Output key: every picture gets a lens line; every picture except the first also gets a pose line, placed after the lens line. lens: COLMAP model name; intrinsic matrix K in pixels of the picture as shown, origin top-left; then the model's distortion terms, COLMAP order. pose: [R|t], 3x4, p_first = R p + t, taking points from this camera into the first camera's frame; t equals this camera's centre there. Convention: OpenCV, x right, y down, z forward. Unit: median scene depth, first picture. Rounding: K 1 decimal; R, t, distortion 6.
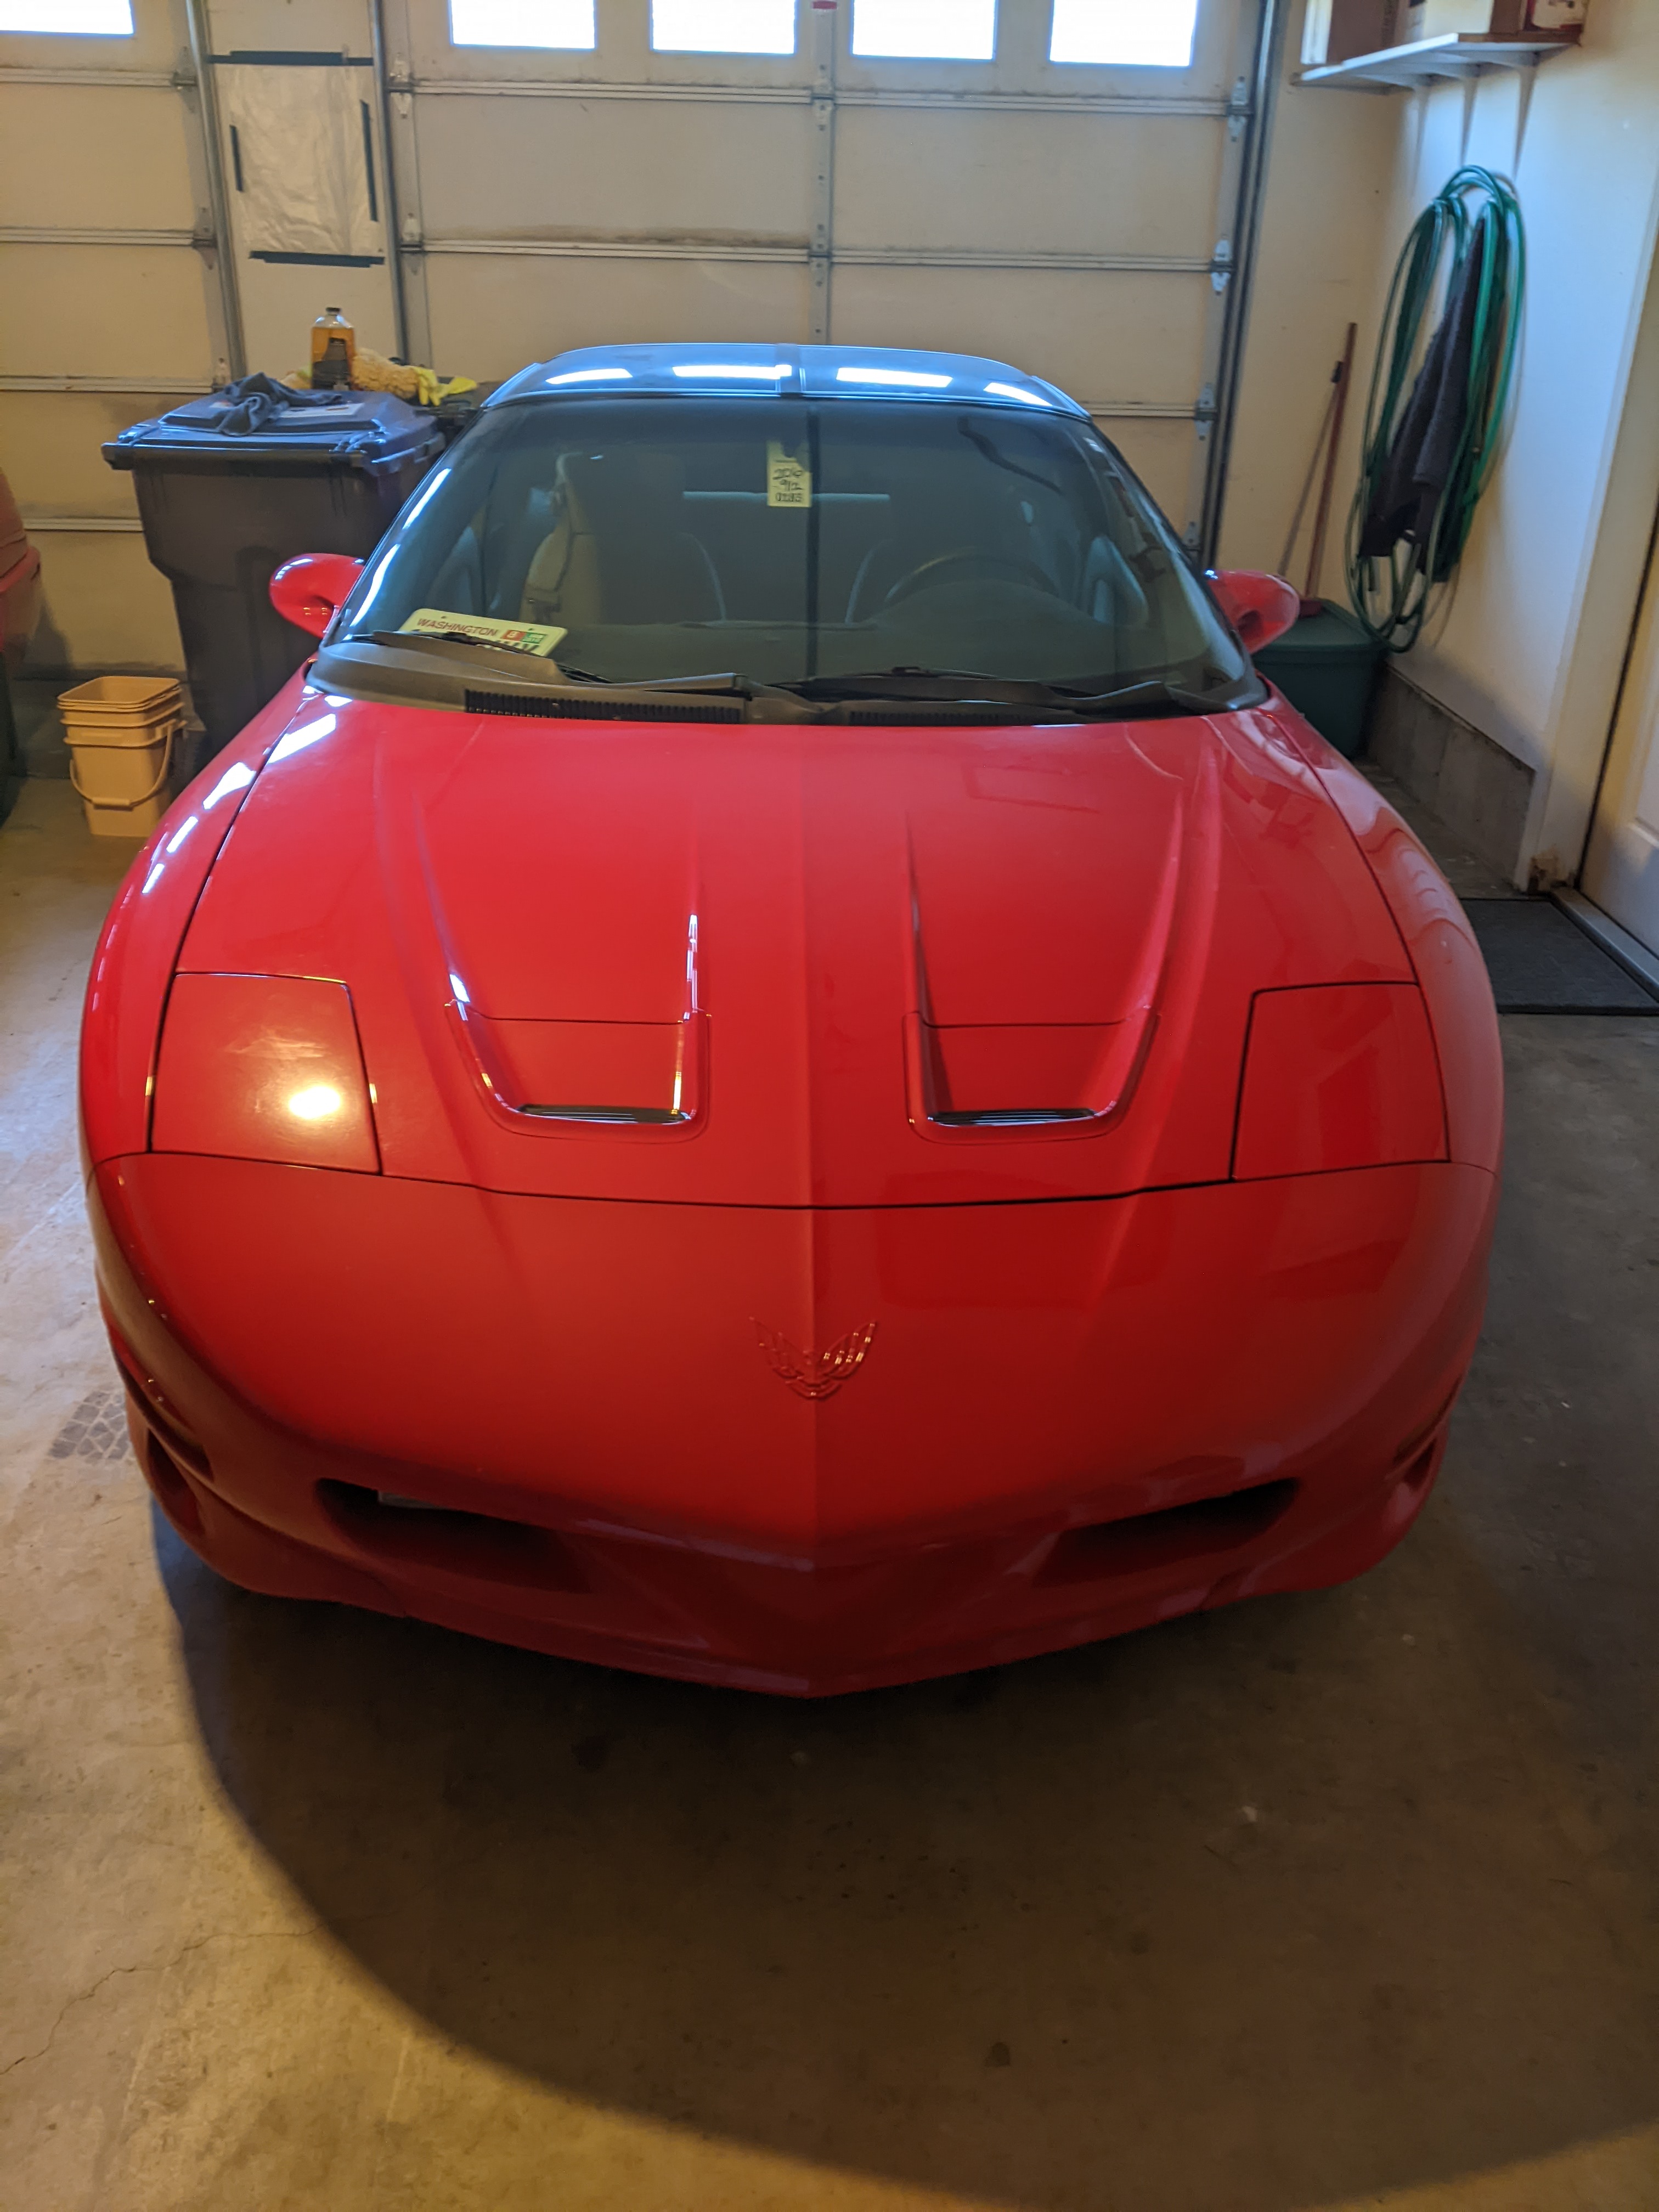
lens RADIAL K [[1786.3, 0, 829.5], [0, 1786.3, 1106.0], [0, 0, 1]] dist [0.001281, -0.013761]
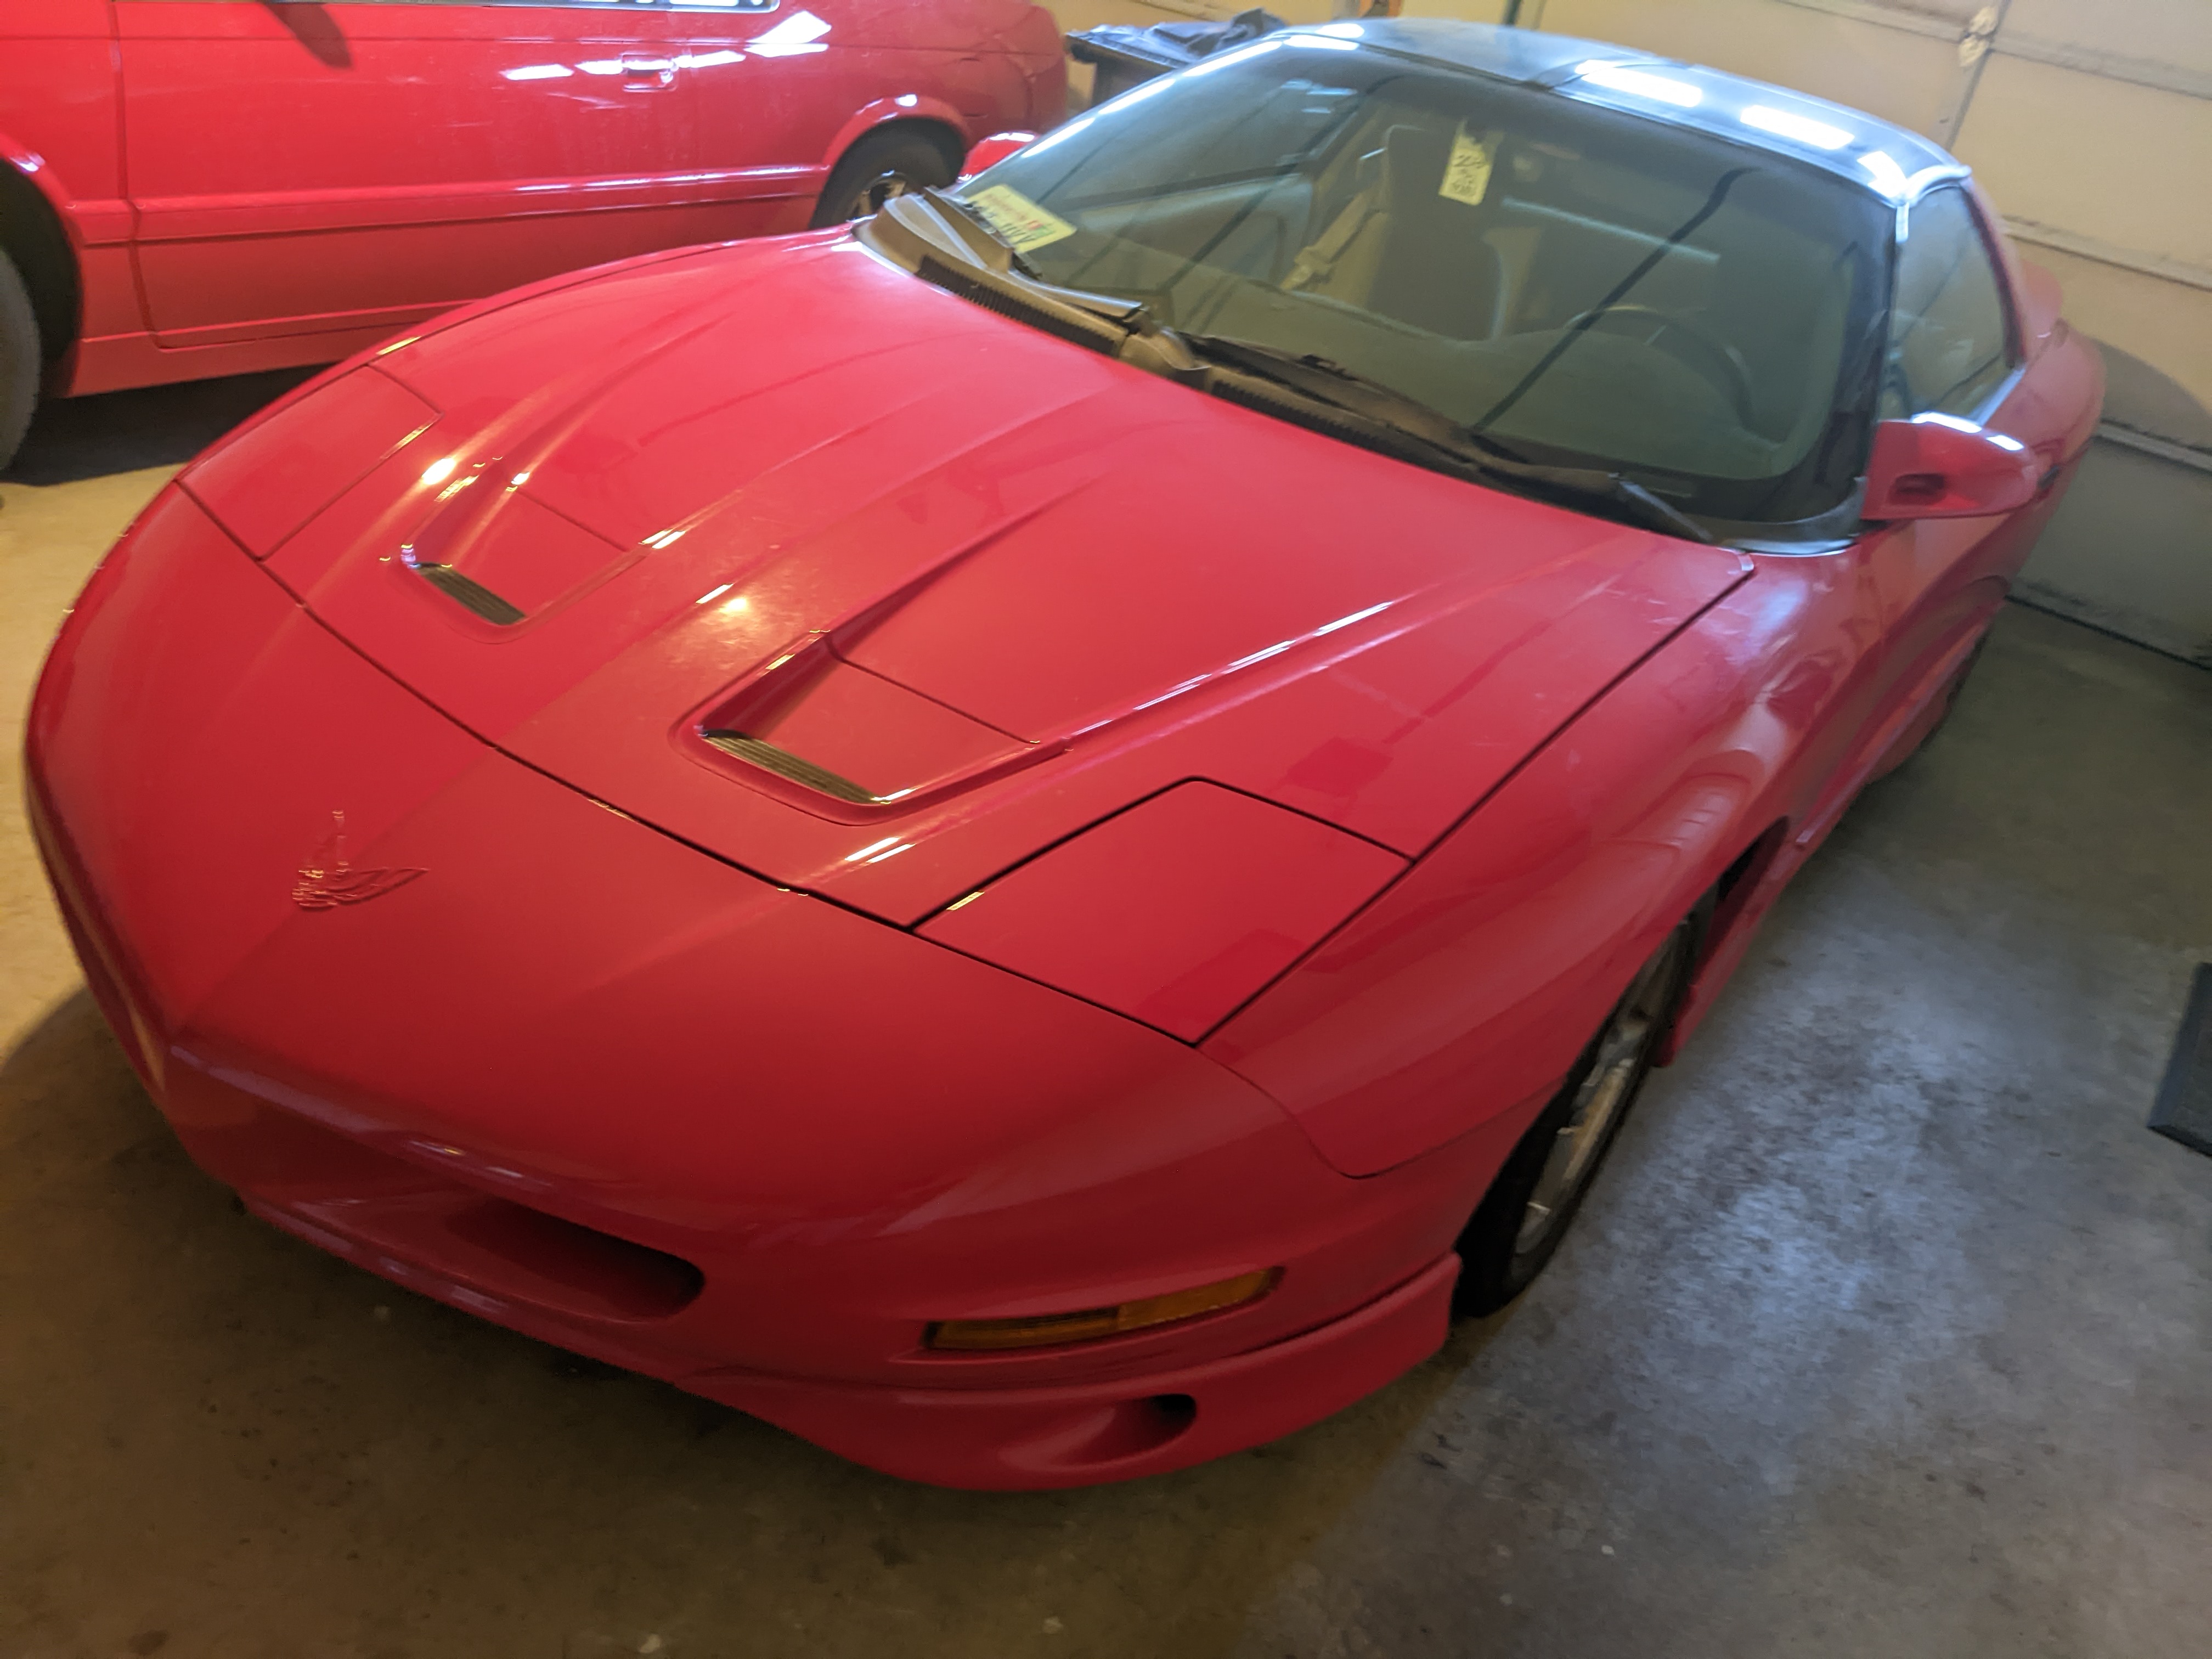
lens RADIAL K [[1786.3, 0, 1106.0], [0, 1786.3, 829.5], [0, 0, 1]] dist [0.001281, -0.013761]
pose [[0.794918, 0.402678, -0.453823, 0.419673], [-0.411171, 0.907578, 0.085087, -0.068431], [0.446143, 0.118962, 0.887020, 0.213274]]
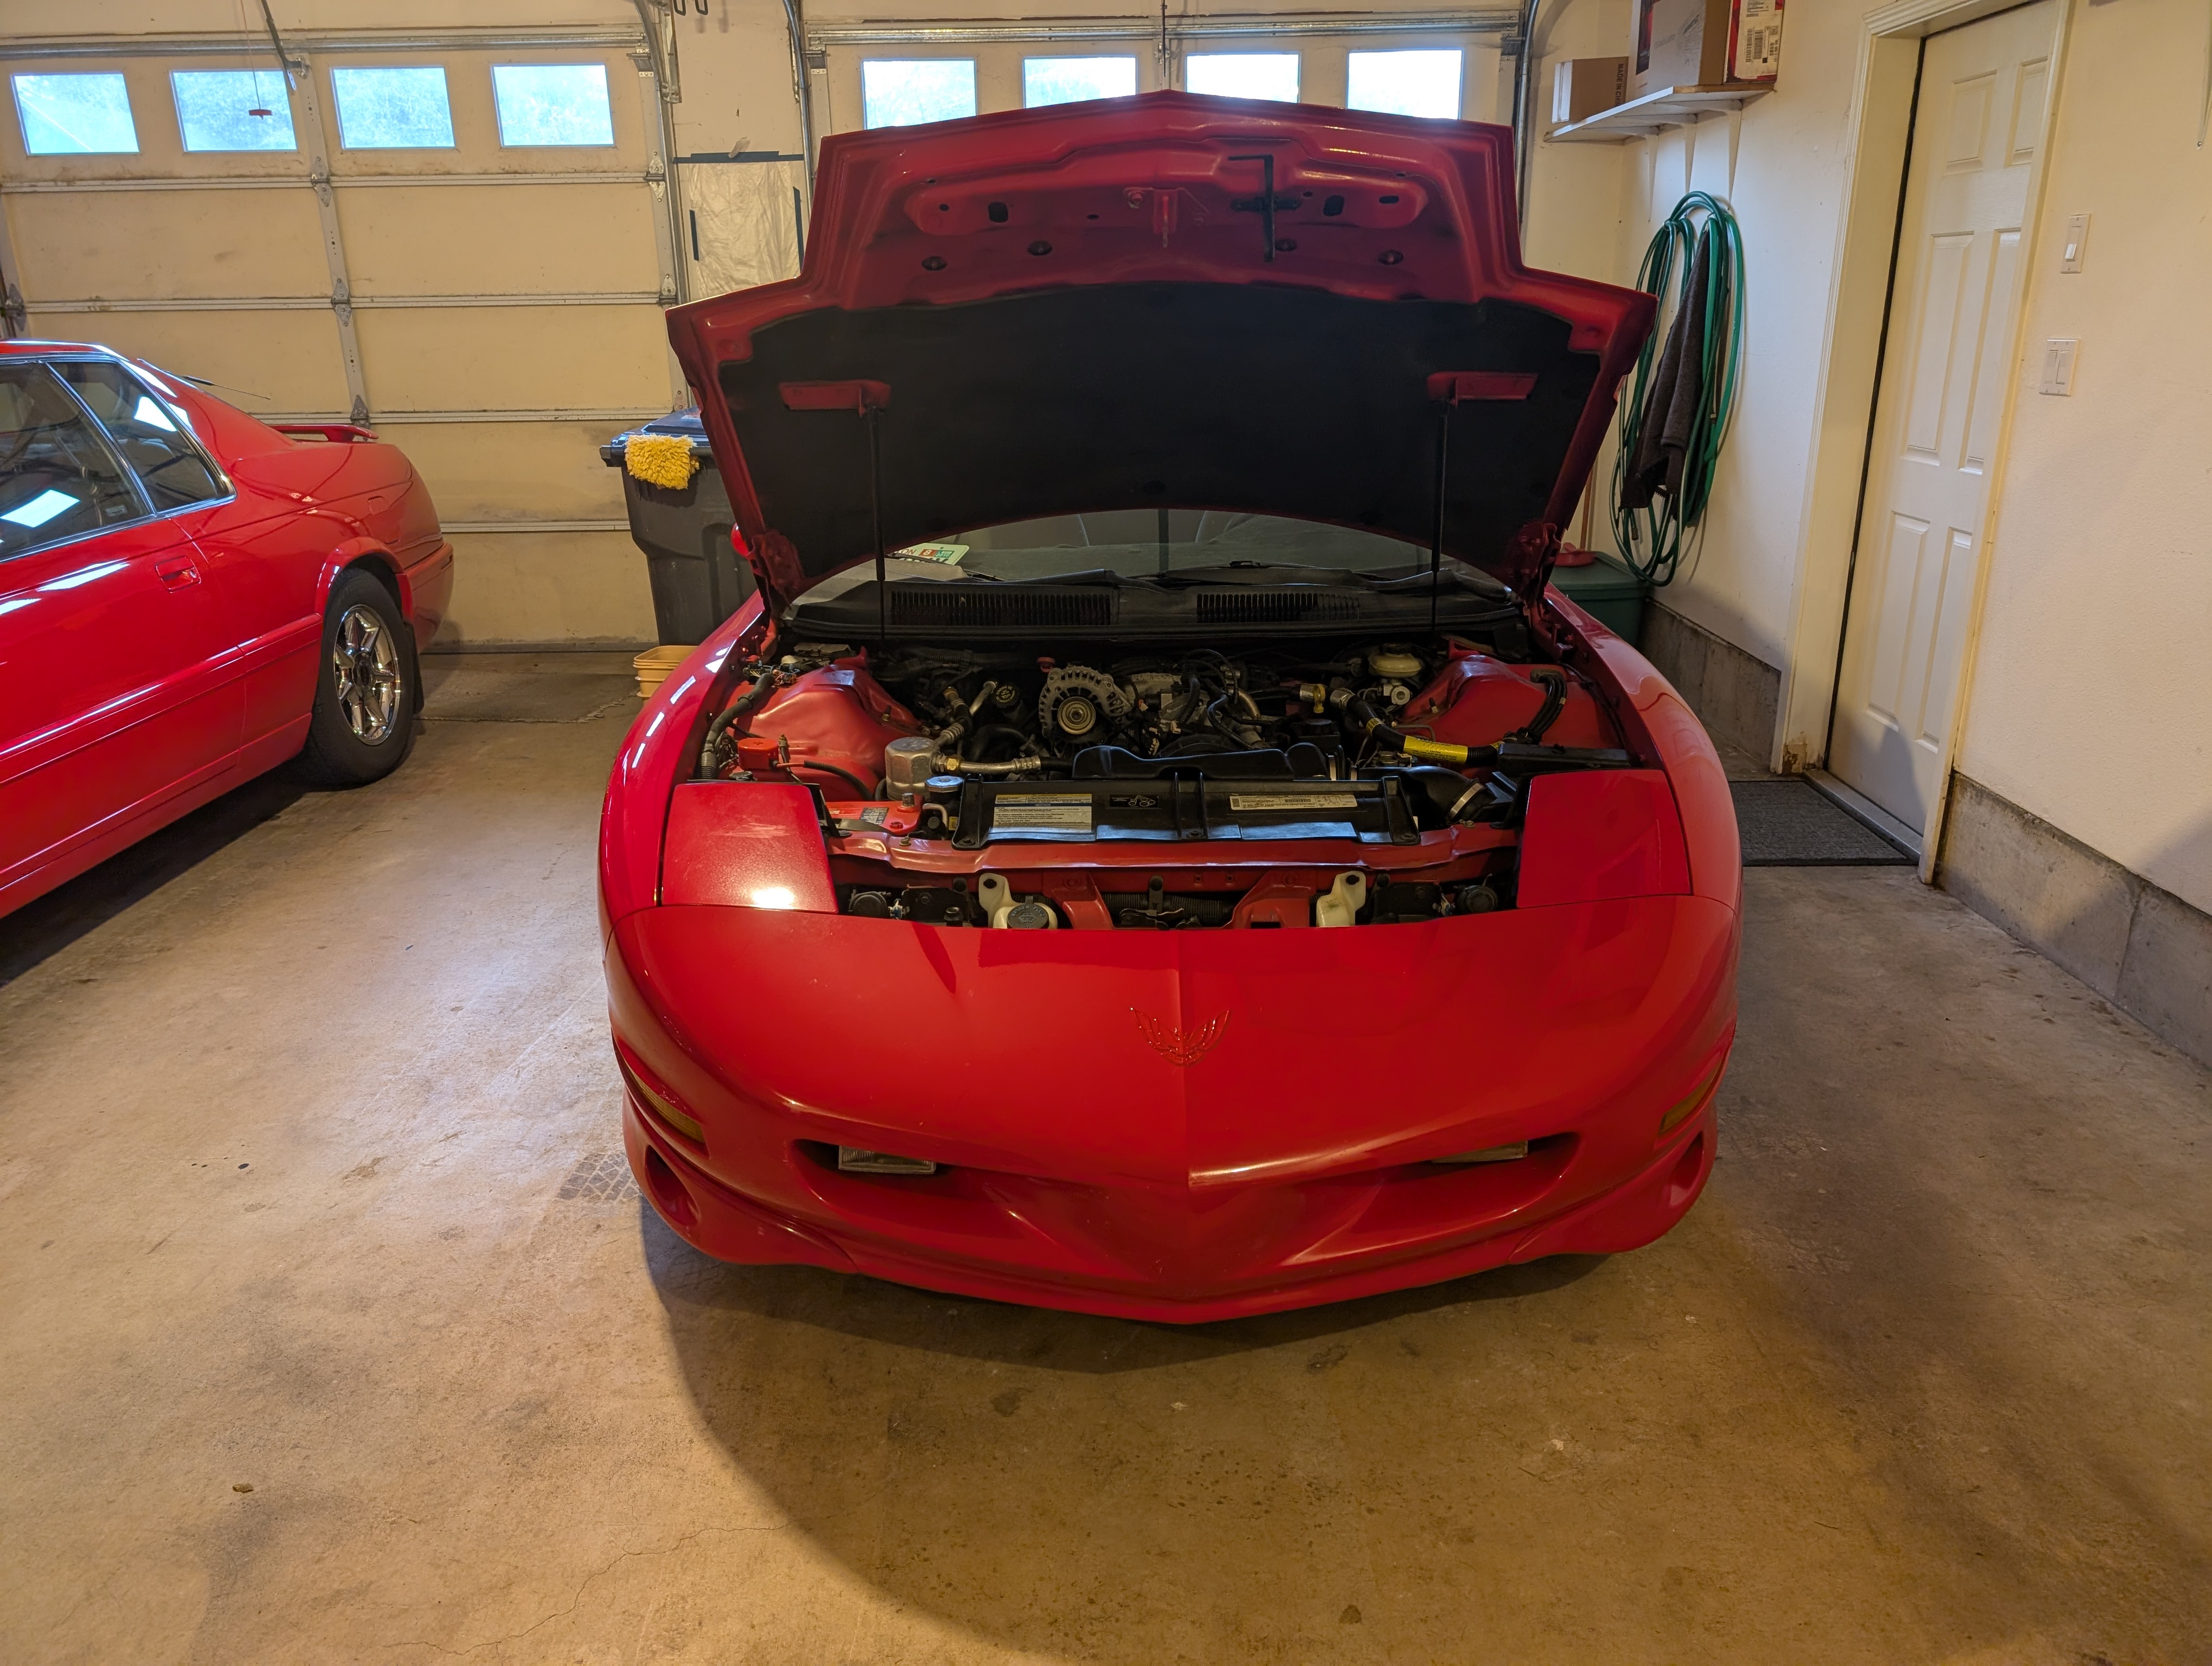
lens RADIAL K [[1589.6, 0, 1106.0], [0, 1589.6, 833.0], [0, 0, 1]] dist [0.005413, 0.001921]
pose [[0.998570, -0.024693, -0.047406, -0.003484], [0.018198, 0.990970, -0.132842, 0.085838], [0.050259, 0.131790, 0.990003, -0.080224]]
